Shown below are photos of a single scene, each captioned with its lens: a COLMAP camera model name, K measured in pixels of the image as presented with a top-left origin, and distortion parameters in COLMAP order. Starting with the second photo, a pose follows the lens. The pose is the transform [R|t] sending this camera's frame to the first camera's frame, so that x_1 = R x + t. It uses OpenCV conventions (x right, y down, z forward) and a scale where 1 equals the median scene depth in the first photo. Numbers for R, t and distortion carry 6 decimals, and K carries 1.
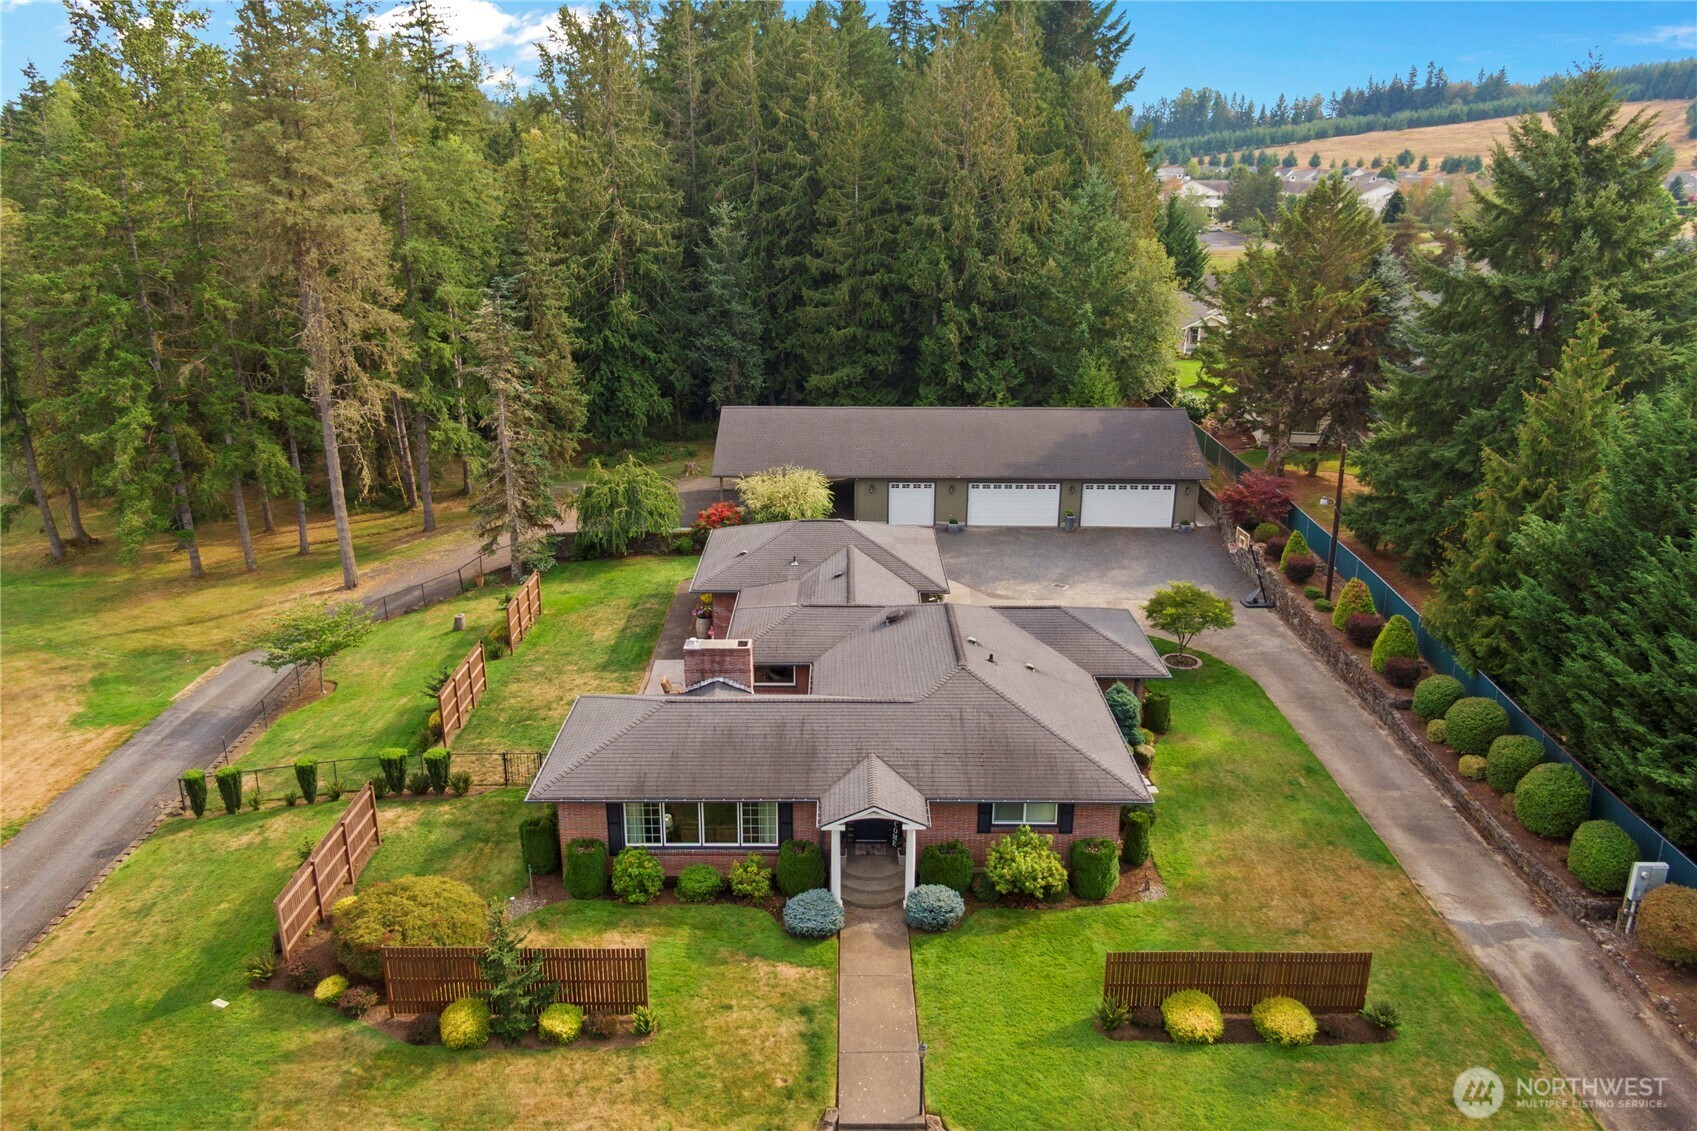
lens RADIAL K [[1199.0, 0, 848.5], [0, 1199.0, 565.5], [0, 0, 1]] dist [0.049827, -0.065860]
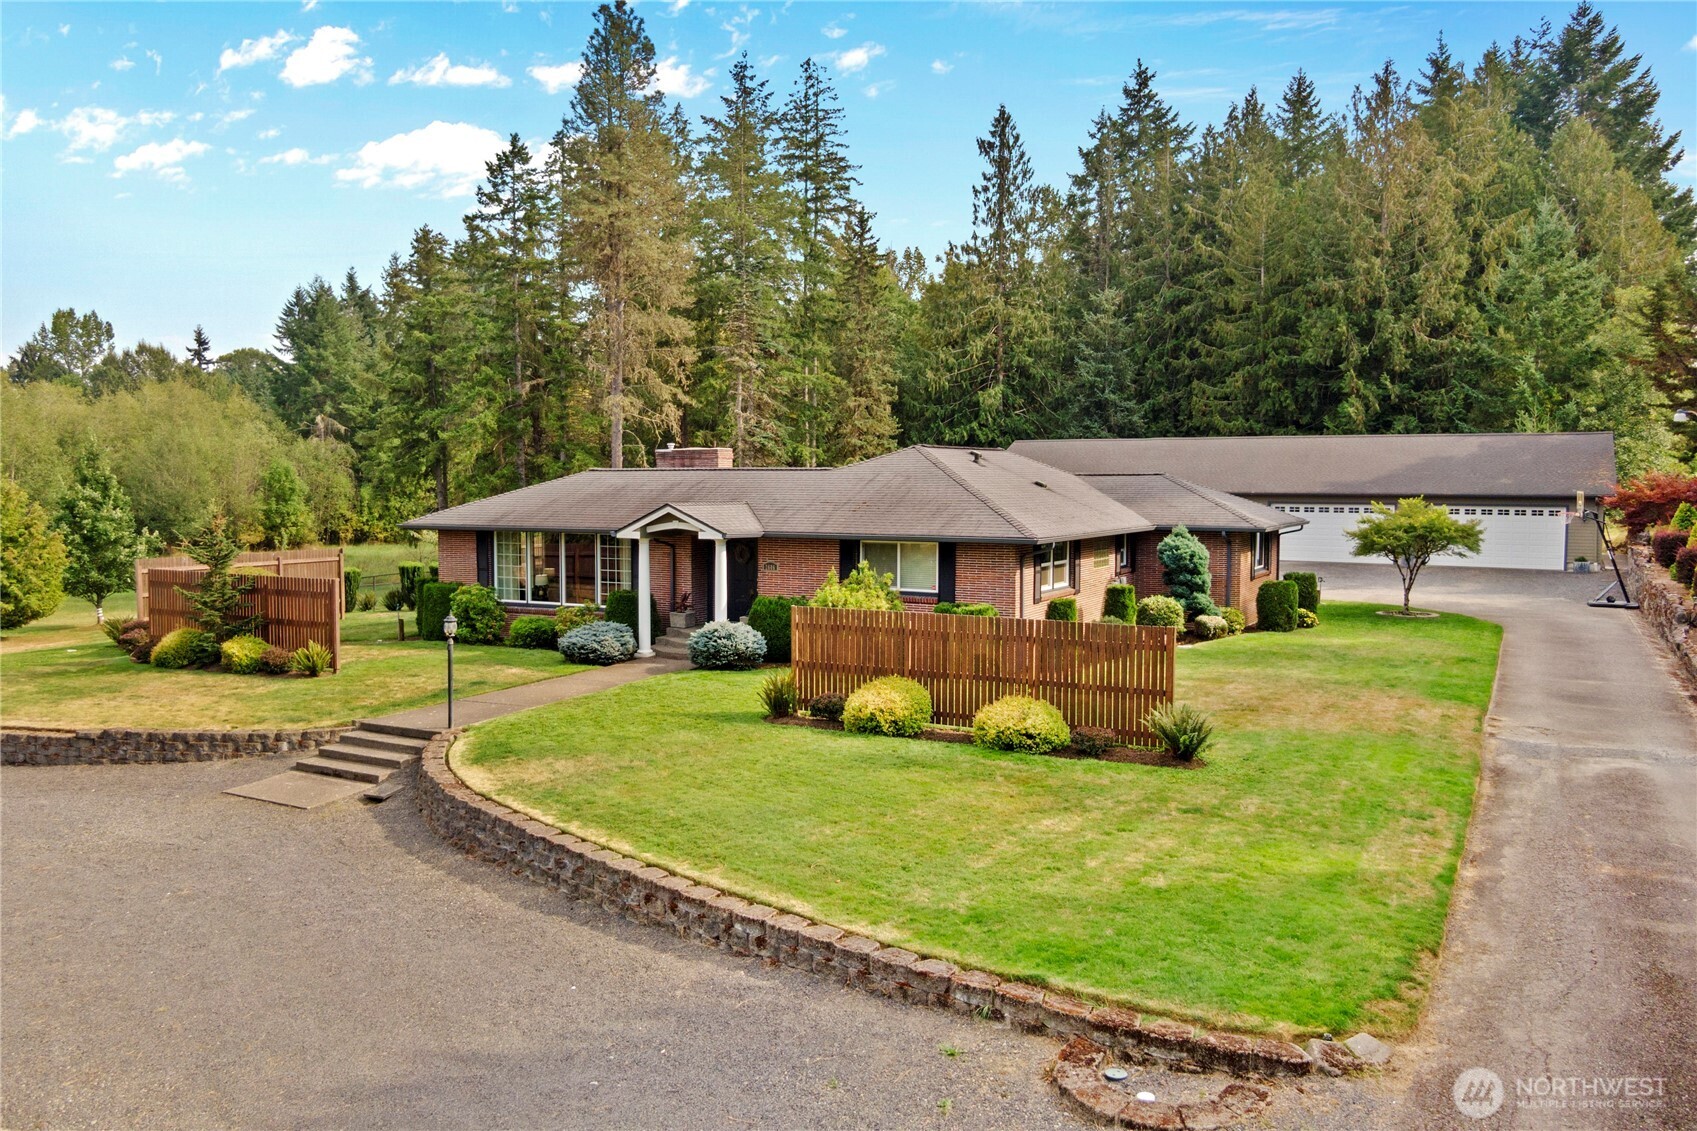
lens RADIAL K [[1261.4, 0, 848.5], [0, 1261.4, 565.5], [0, 0, 1]] dist [0.033680, -0.048334]
pose [[0.879907, 0.033824, -0.473941, 0.264593], [-0.152904, 0.964561, -0.215039, 0.201997], [0.449872, 0.261682, 0.853896, 0.174733]]
